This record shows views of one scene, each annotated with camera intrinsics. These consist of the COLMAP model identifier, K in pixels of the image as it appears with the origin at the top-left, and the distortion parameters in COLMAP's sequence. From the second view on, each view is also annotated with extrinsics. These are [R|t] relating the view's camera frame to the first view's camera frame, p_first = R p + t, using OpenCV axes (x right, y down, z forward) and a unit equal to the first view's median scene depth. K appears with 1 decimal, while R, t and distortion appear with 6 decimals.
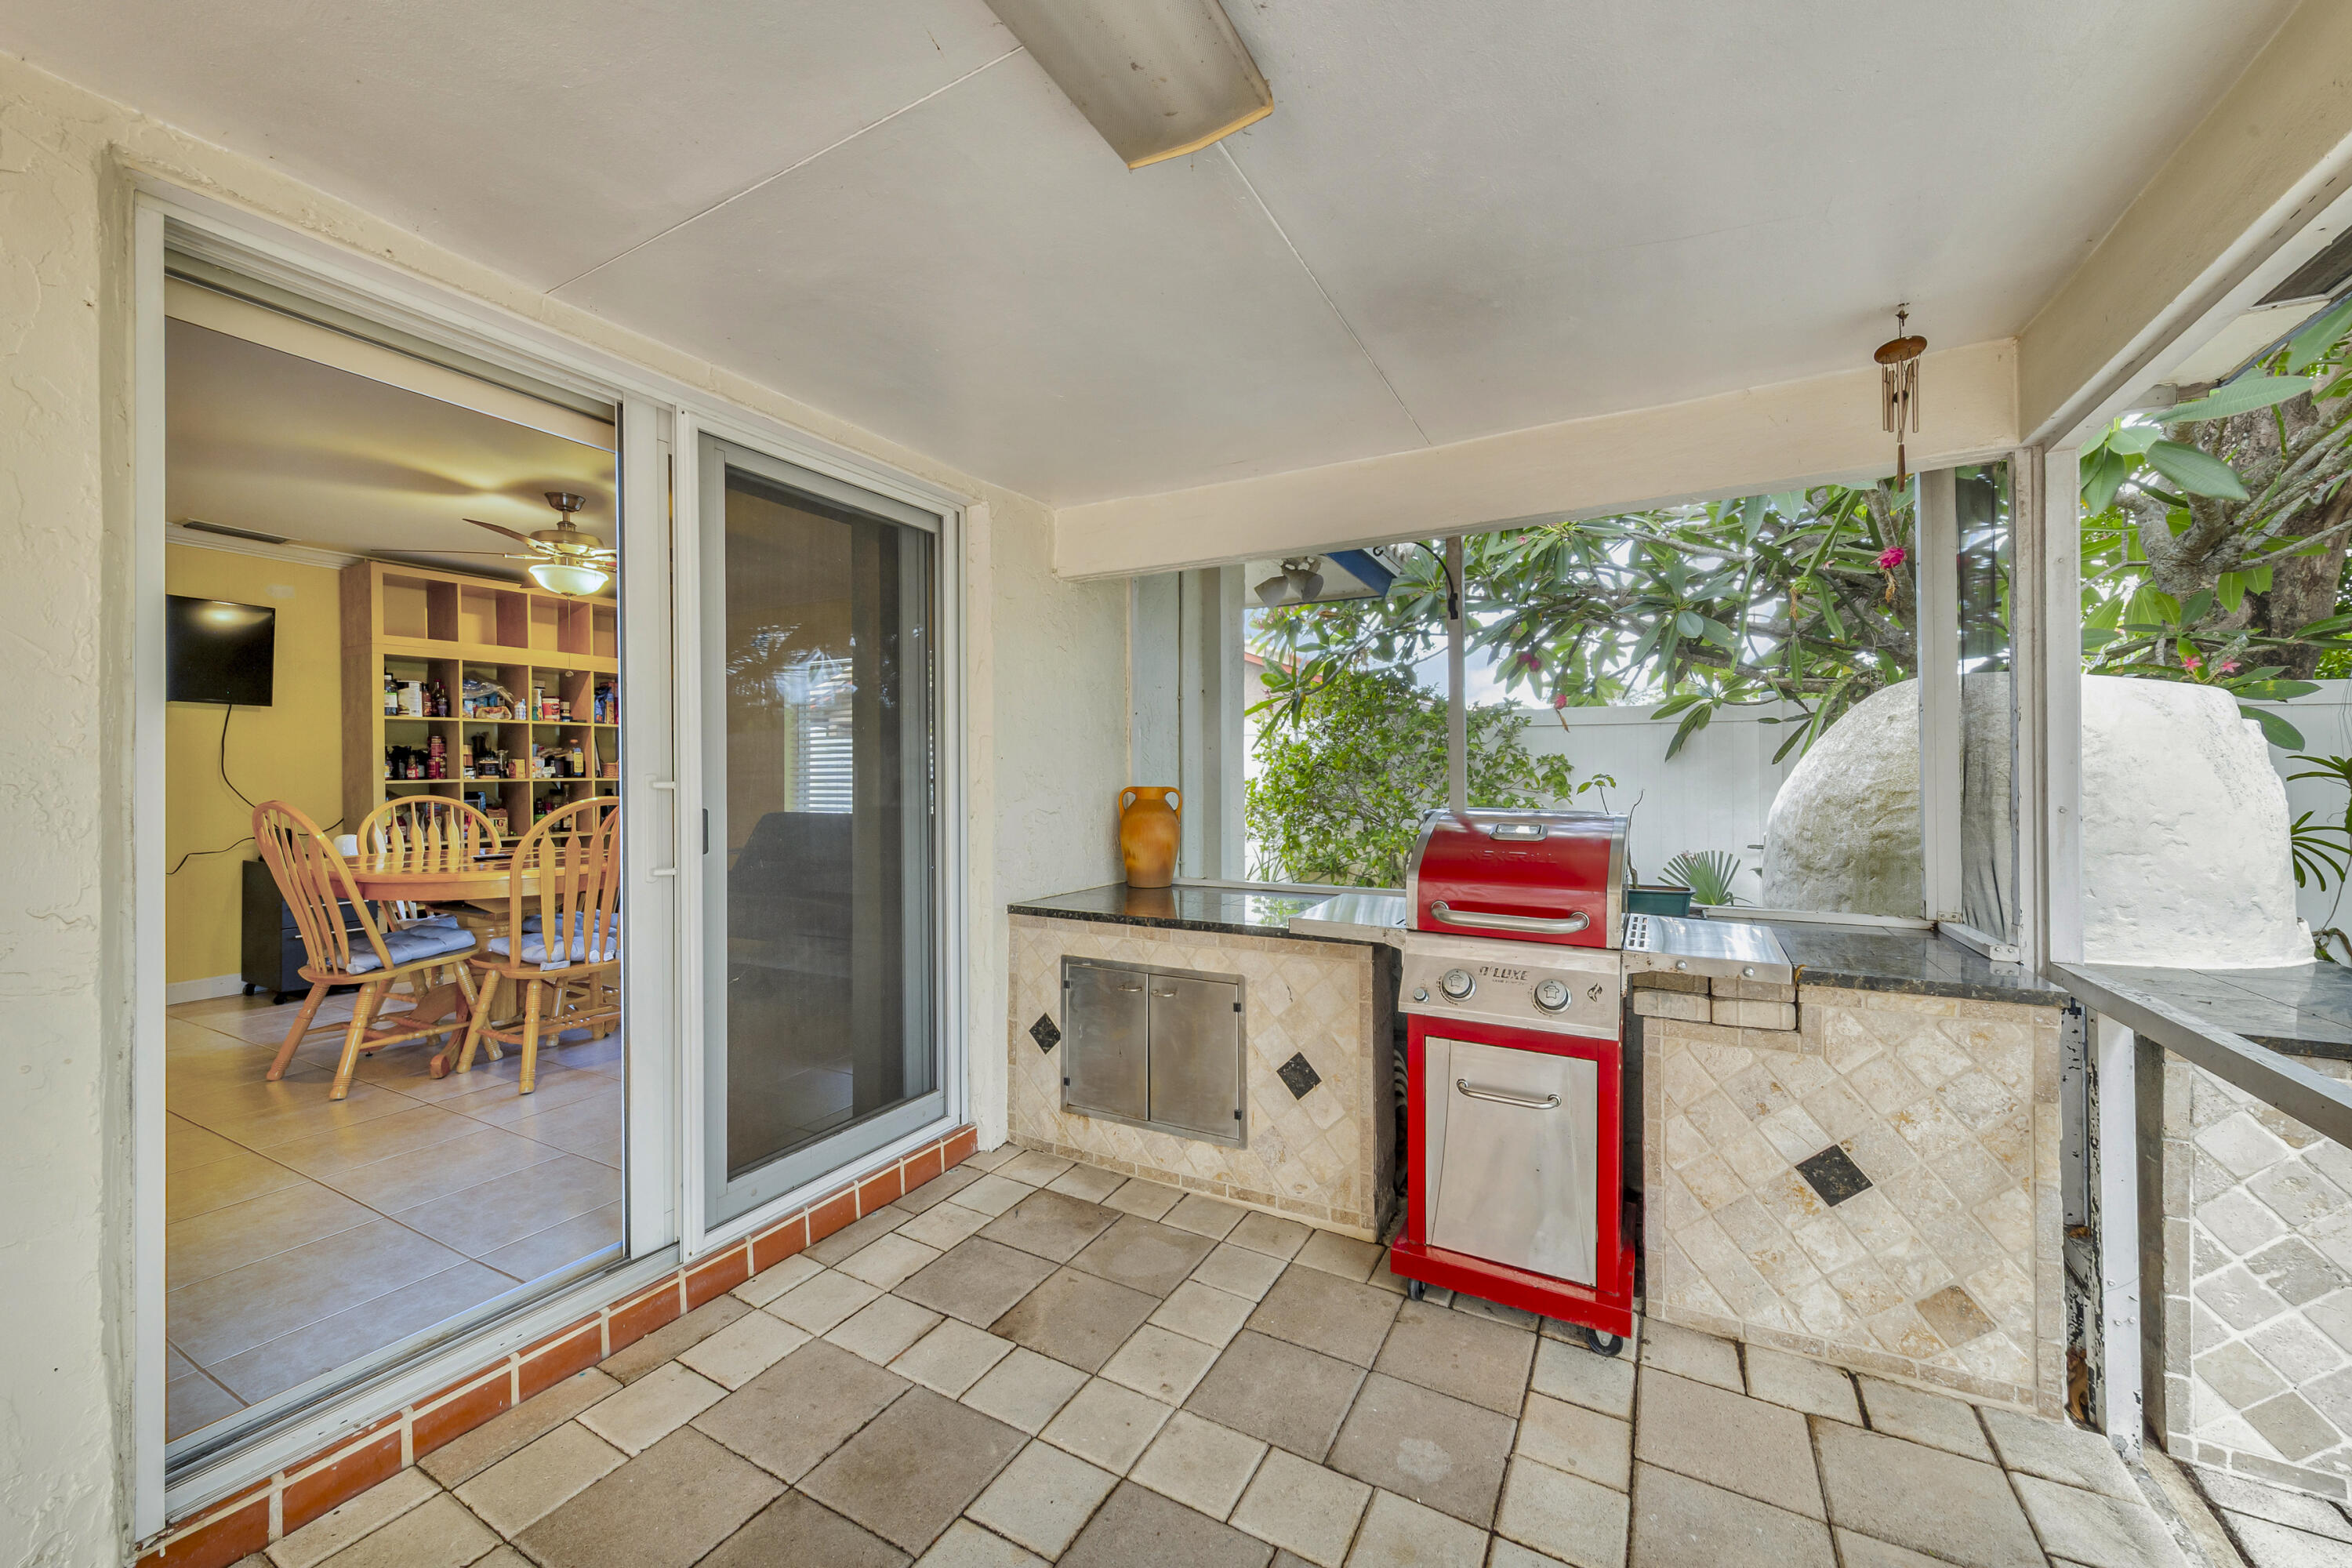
lens RADIAL K [[884.7, 0, 1175.6], [0, 884.7, 780.4], [0, 0, 1]] dist [0.003895, -0.000236]
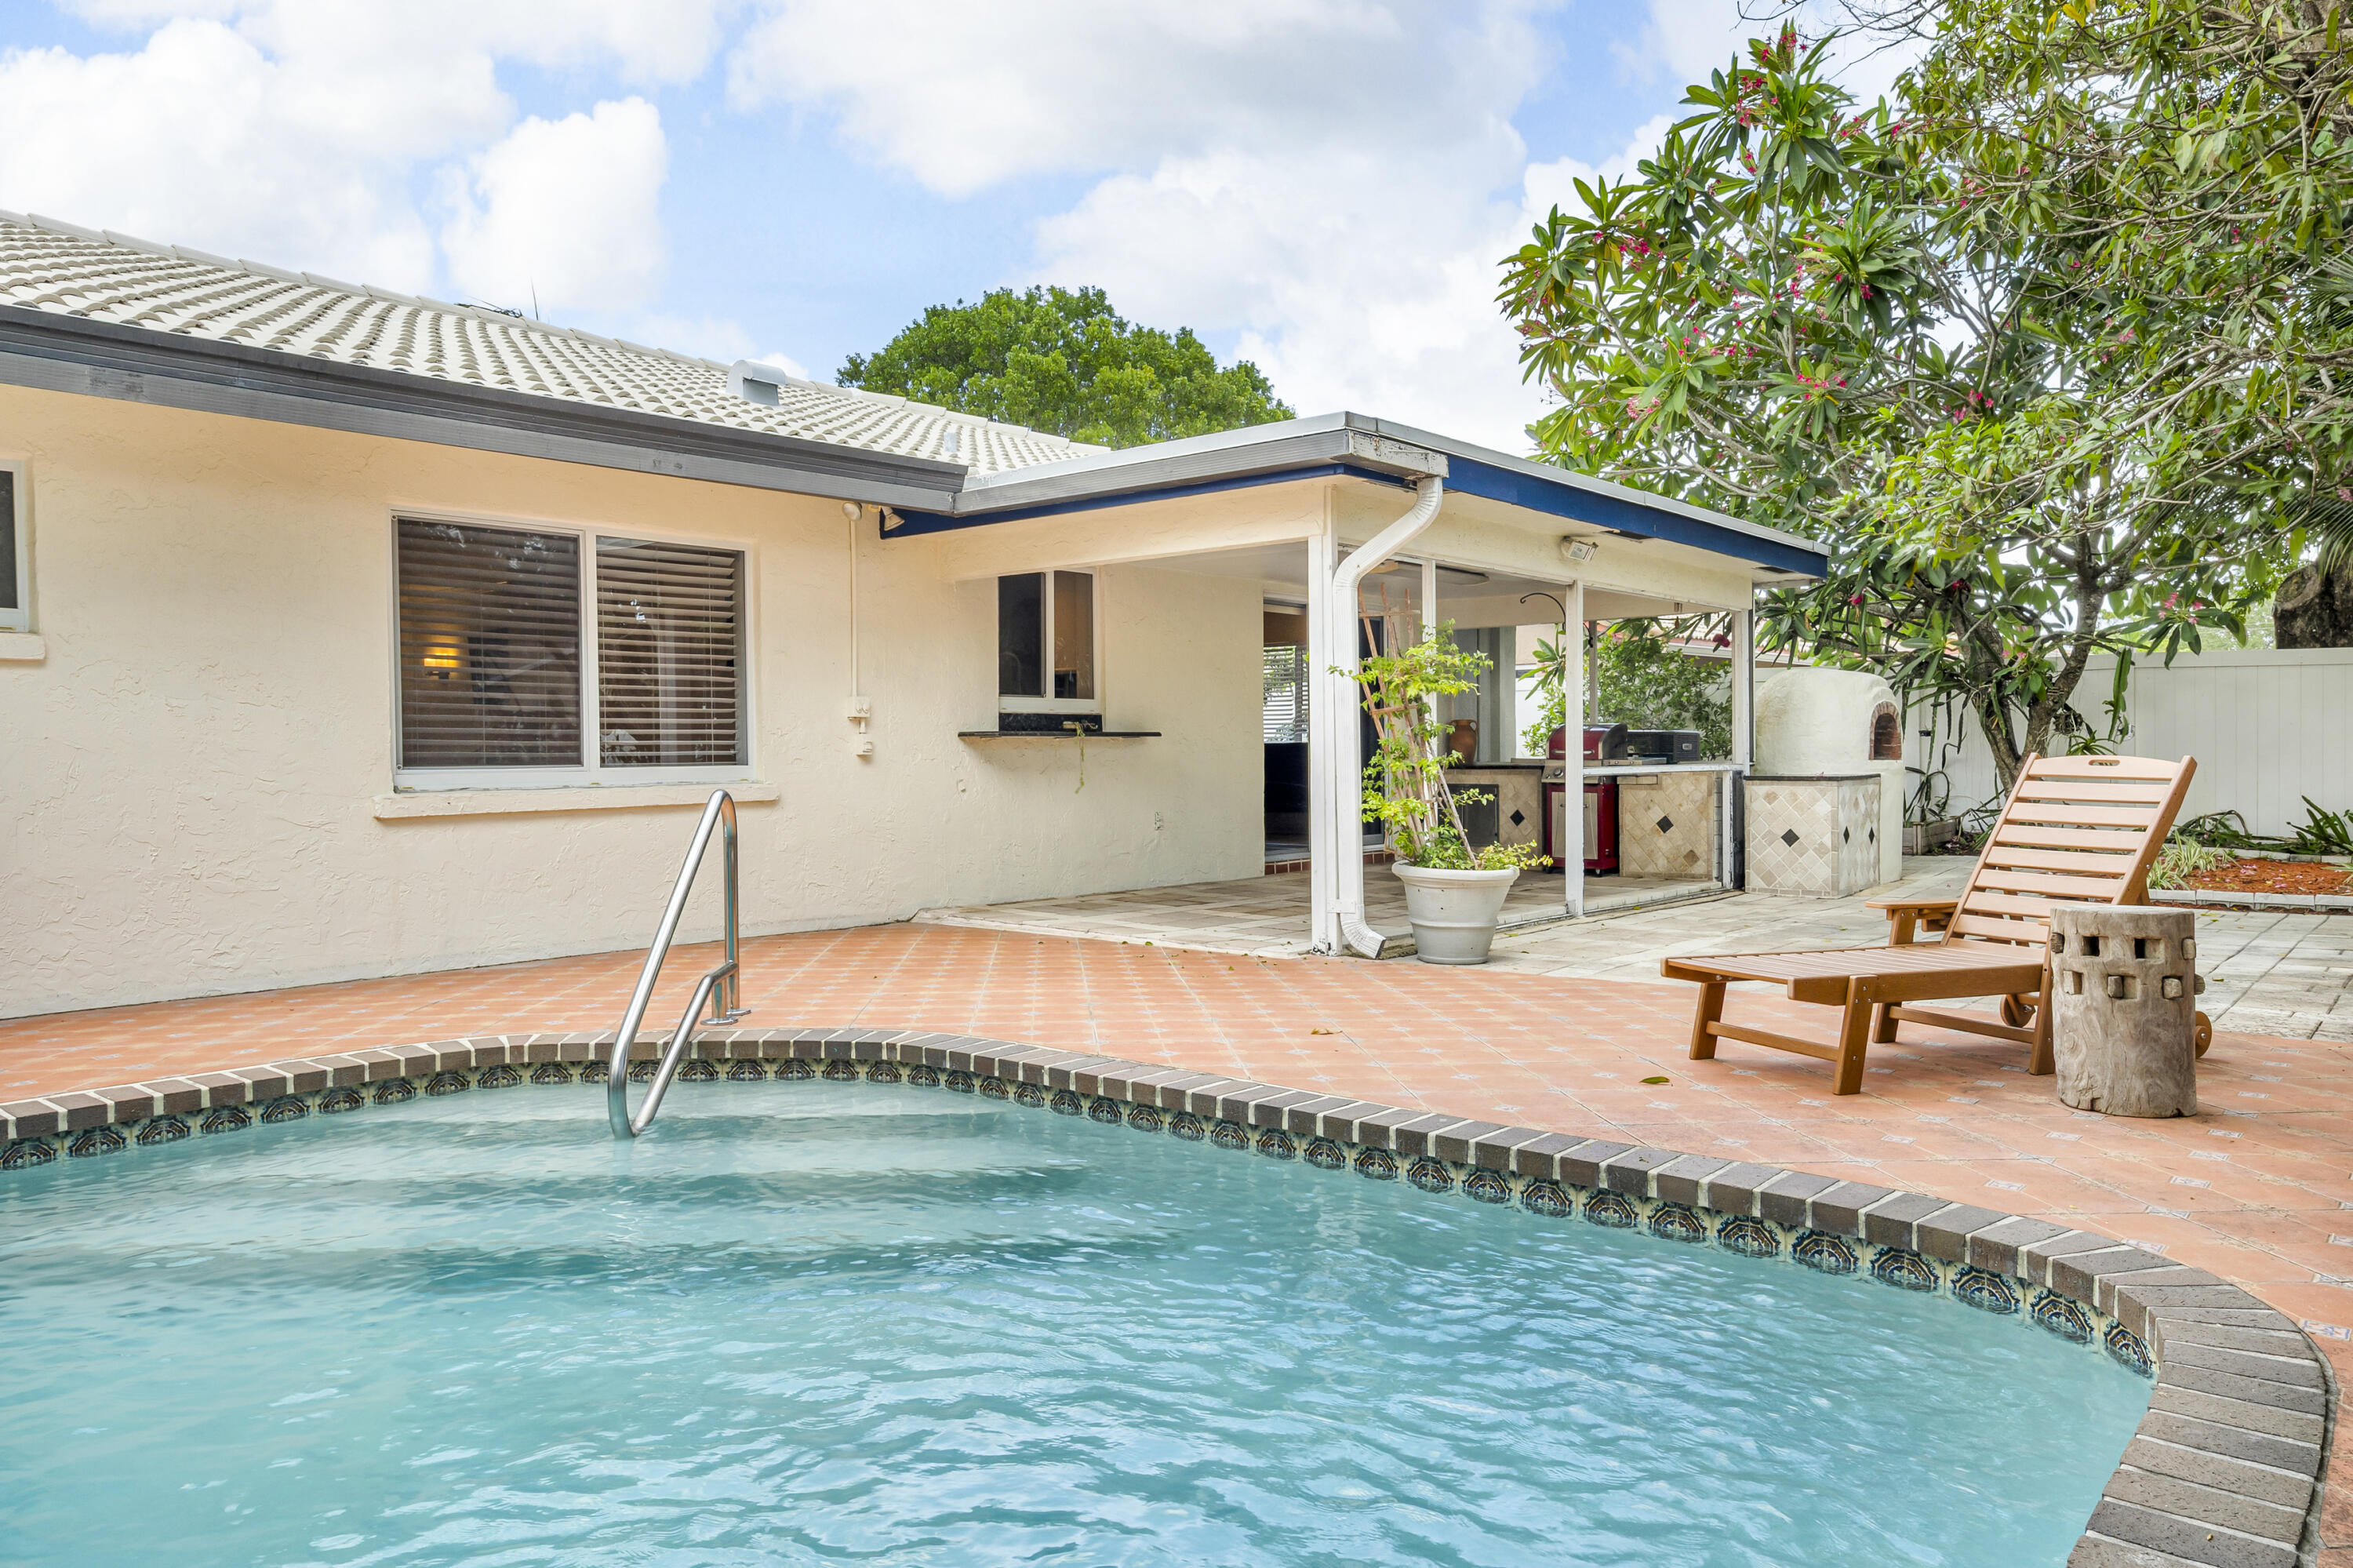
lens RADIAL K [[1631.4, 0, 1178.3], [0, 1631.4, 780.1], [0, 0, 1]] dist [-0.006679, 0.000037]
pose [[0.982010, 0.007251, -0.188689, 0.072337], [-0.003815, 0.999820, 0.018566, 0.153355], [0.188790, -0.017512, 0.981861, -5.257006]]
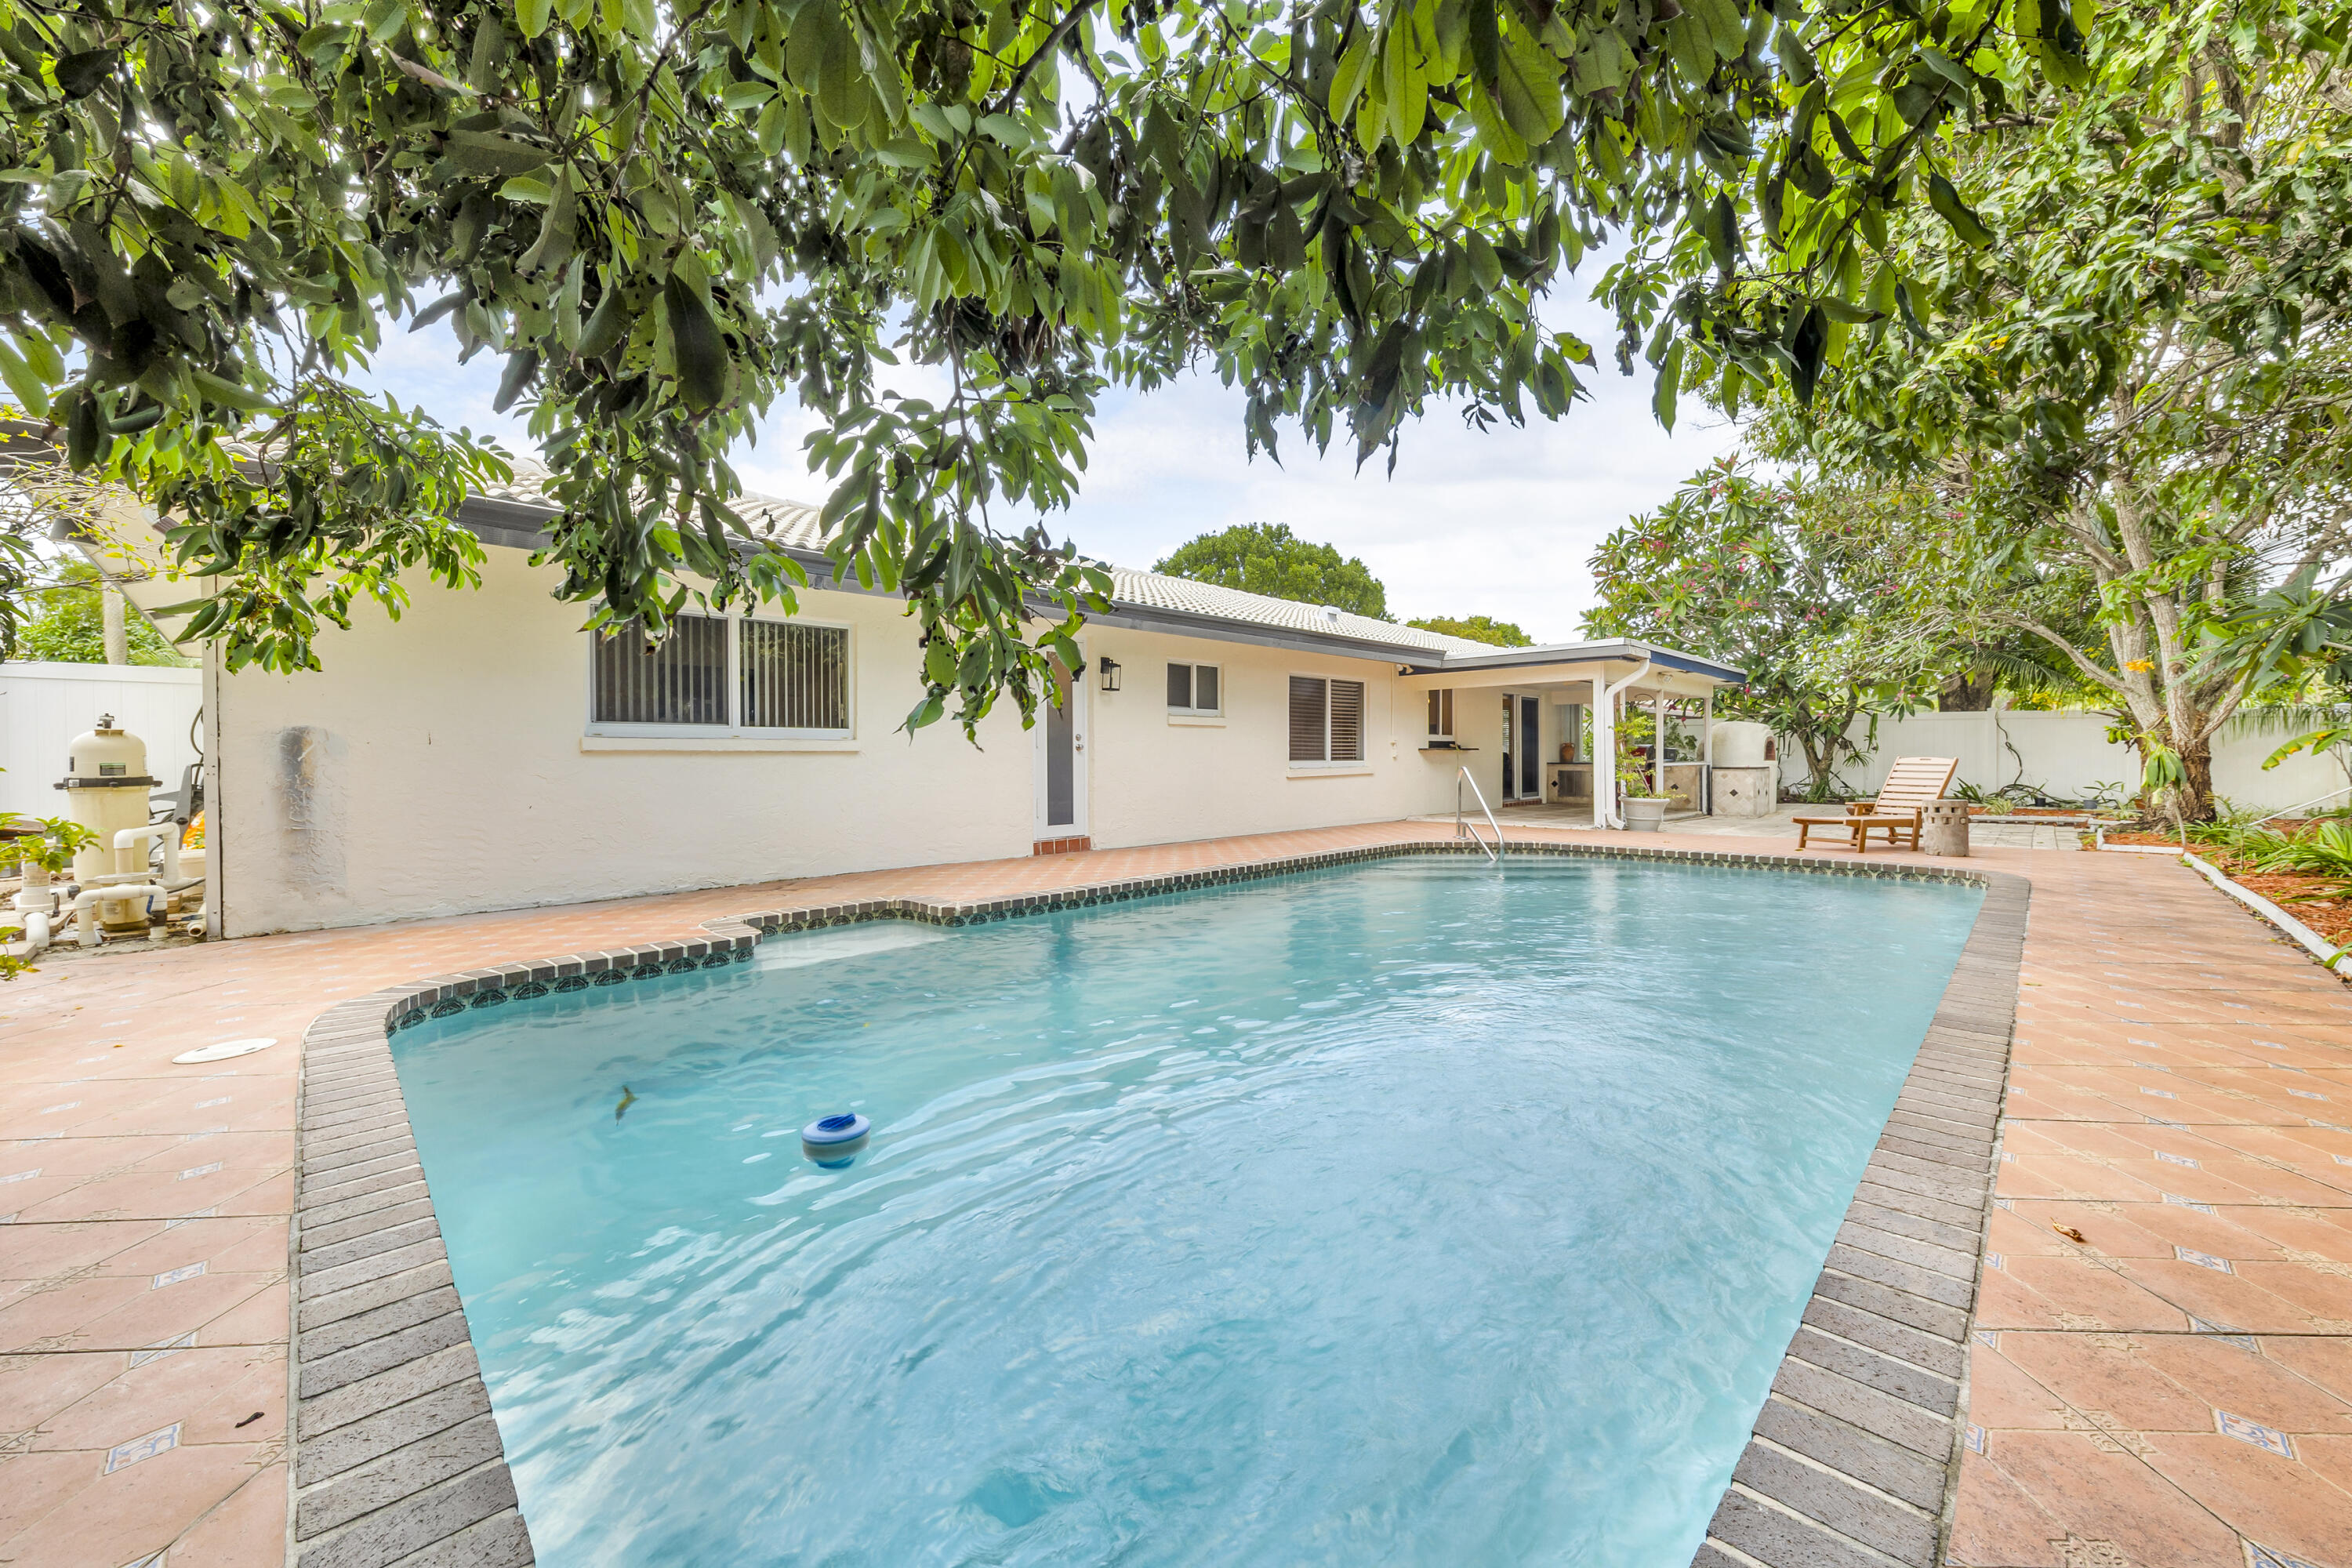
lens RADIAL K [[908.4, 0, 1179.1], [0, 908.4, 777.1], [0, 0, 1]] dist [0.000592, -0.000004]
pose [[0.965176, 0.011224, -0.261359, -1.421641], [-0.005739, 0.999747, 0.021738, 0.180042], [0.261537, -0.019481, 0.964997, -7.884022]]
